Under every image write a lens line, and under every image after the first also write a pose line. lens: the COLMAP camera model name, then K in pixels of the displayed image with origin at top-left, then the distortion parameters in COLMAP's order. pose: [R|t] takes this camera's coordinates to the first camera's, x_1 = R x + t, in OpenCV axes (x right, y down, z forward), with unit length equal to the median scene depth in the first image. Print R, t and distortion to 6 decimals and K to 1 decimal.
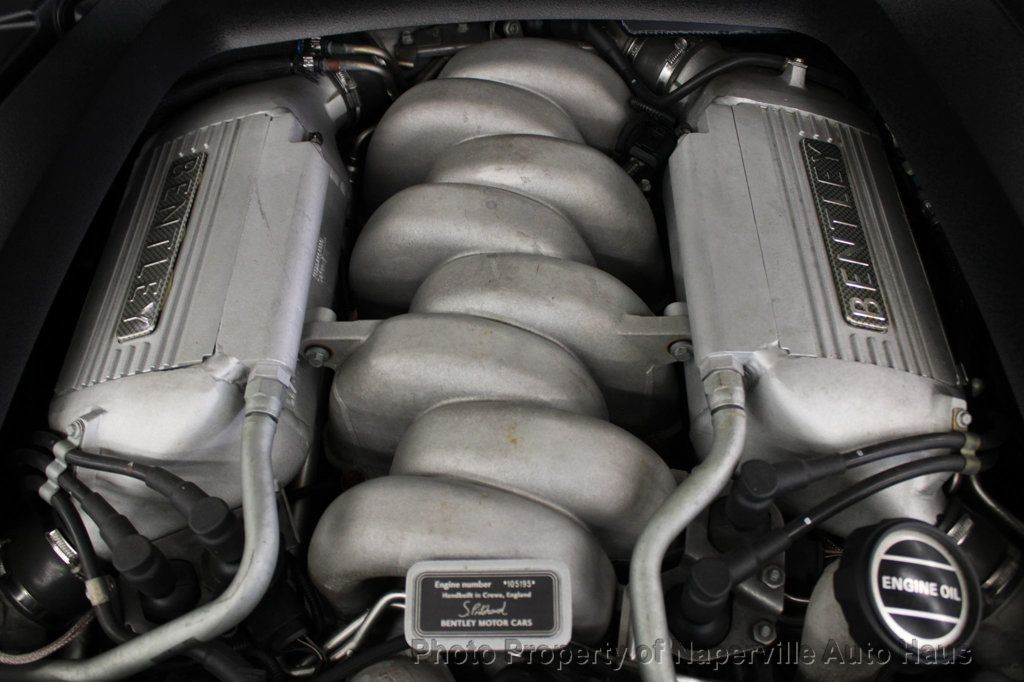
lens RADIAL K [[940.8, 0, 512.0], [0, 940.8, 341.0], [0, 0, 1]] dist [-0.155468, 0.113329]
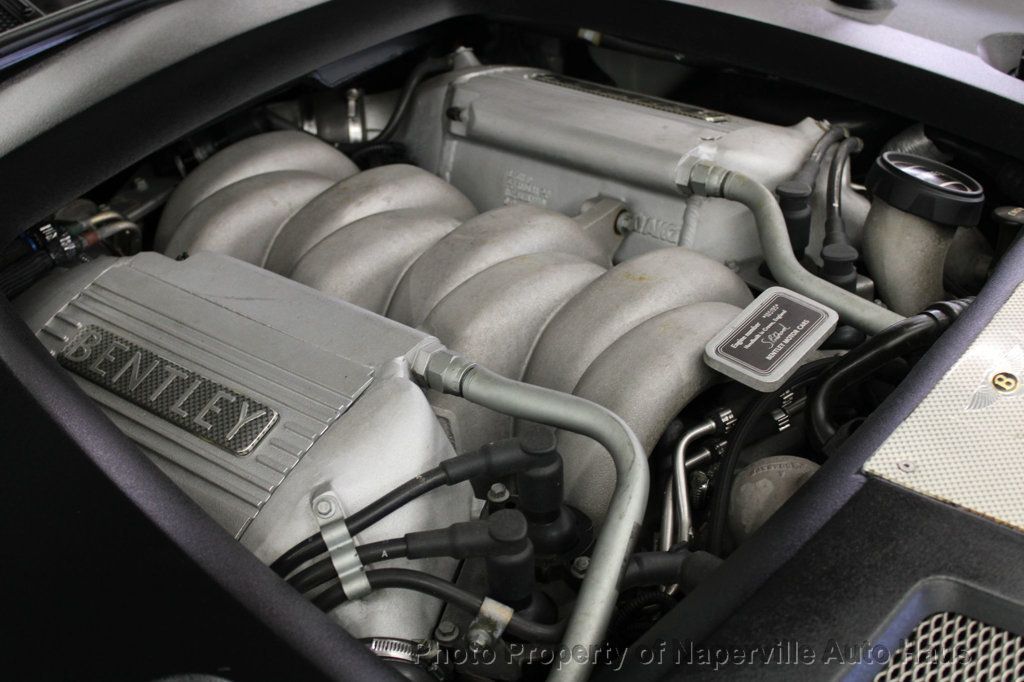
lens RADIAL K [[1371.7, 0, 512.0], [0, 1371.7, 341.0], [0, 0, 1]] dist [-0.053208, -0.026813]
pose [[0.608560, -0.434832, 0.663760, -1.279500], [0.666710, 0.733794, -0.130553, 0.293135], [-0.430294, 0.521985, 0.736464, -0.052511]]
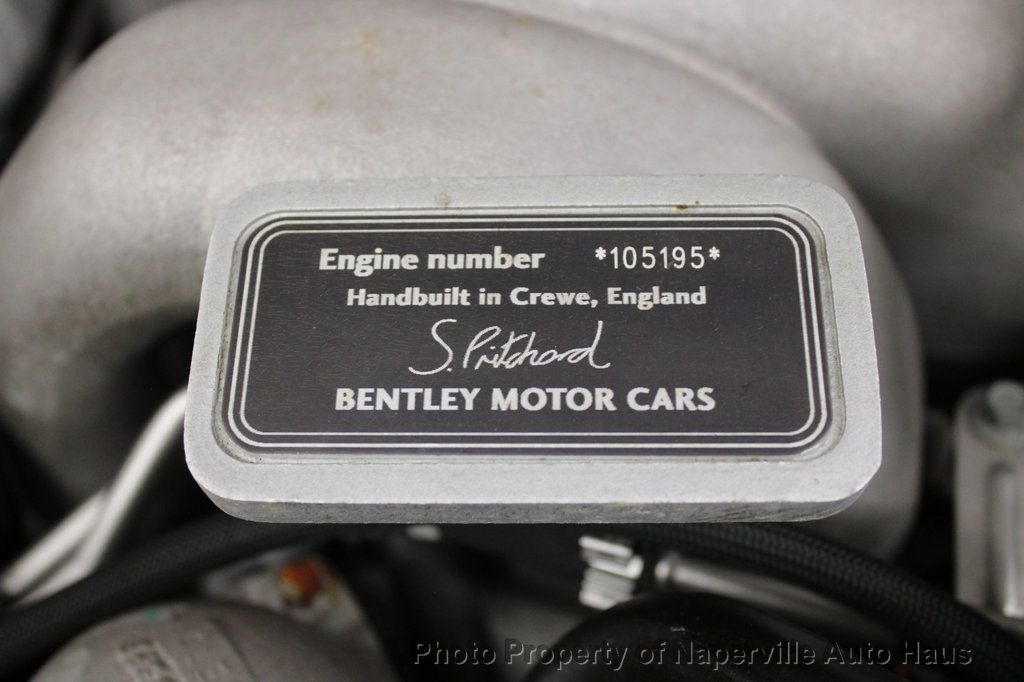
lens RADIAL K [[1310.6, 0, 512.0], [0, 1310.6, 341.0], [0, 0, 1]] dist [-0.109604, -0.009563]
pose [[0.999692, 0.017775, -0.017311, -0.024520], [-0.017839, 0.999835, -0.003503, 0.284394], [0.017246, 0.003811, 0.999844, 0.650037]]
